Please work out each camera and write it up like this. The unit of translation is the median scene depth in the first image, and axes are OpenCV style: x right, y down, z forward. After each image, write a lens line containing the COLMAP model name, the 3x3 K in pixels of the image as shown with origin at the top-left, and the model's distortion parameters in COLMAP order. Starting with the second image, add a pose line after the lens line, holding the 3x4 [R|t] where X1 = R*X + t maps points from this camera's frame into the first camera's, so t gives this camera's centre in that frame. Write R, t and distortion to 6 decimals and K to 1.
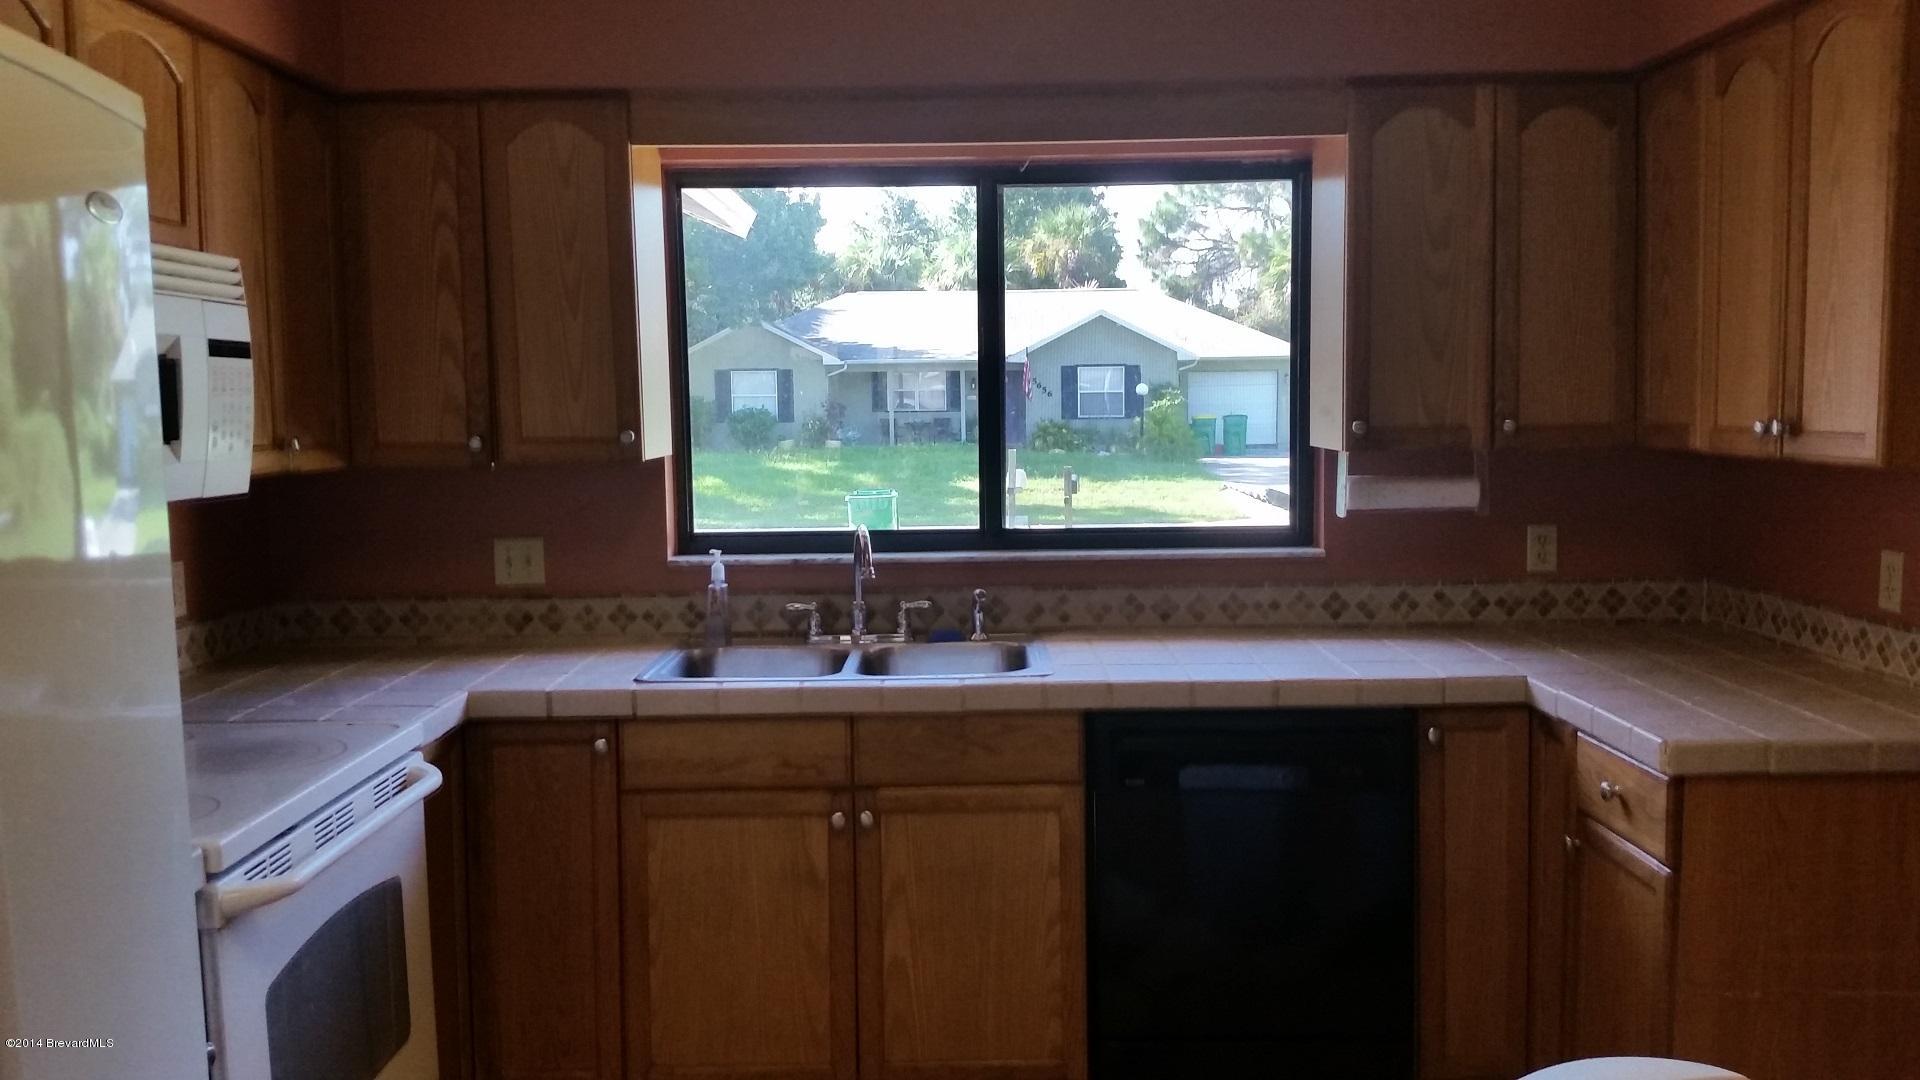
lens RADIAL K [[1562.0, 0, 960.0], [0, 1562.0, 540.0], [0, 0, 1]] dist [0.147873, -0.288115]
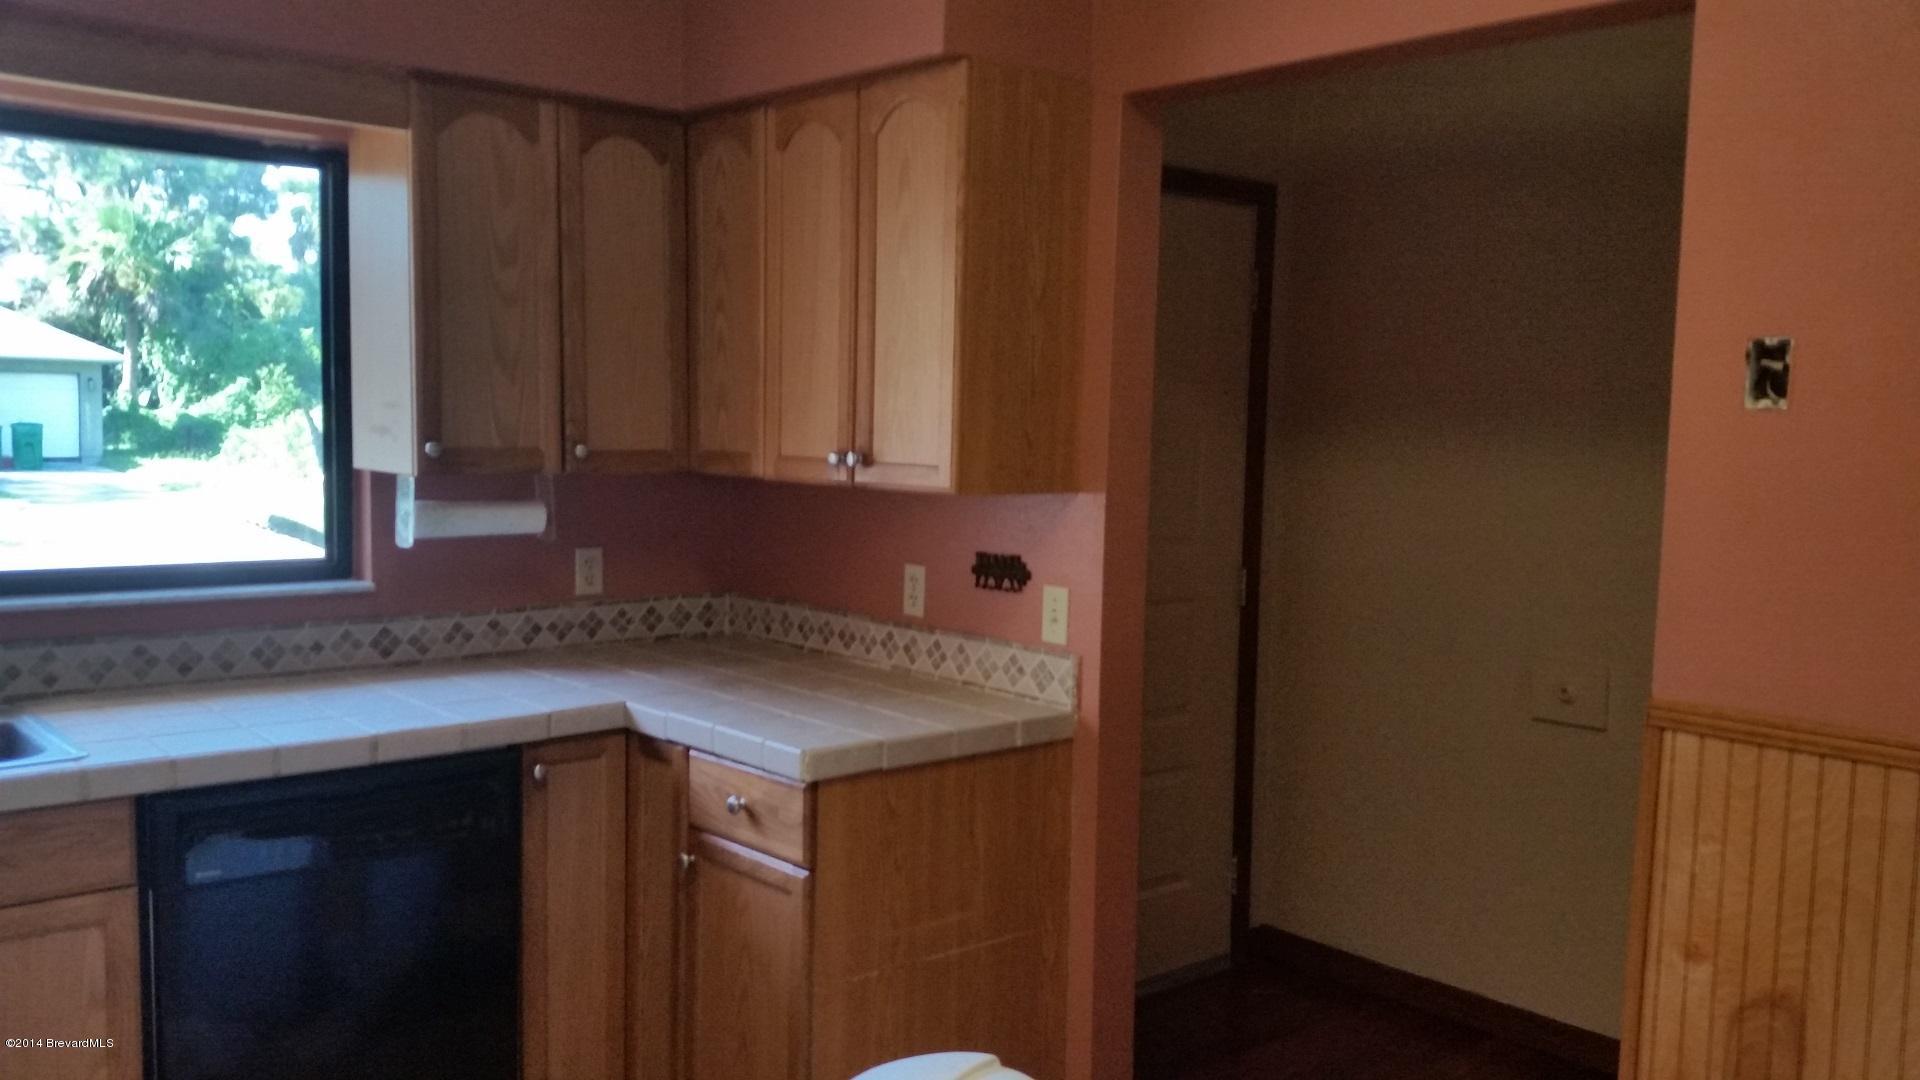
lens RADIAL K [[1562.0, 0, 960.0], [0, 1562.0, 540.0], [0, 0, 1]] dist [0.147873, -0.288115]
pose [[0.758602, -0.022933, 0.651150, -0.119866], [0.029383, 0.999568, 0.000973, -0.009868], [-0.650891, 0.018394, 0.758948, 0.096111]]
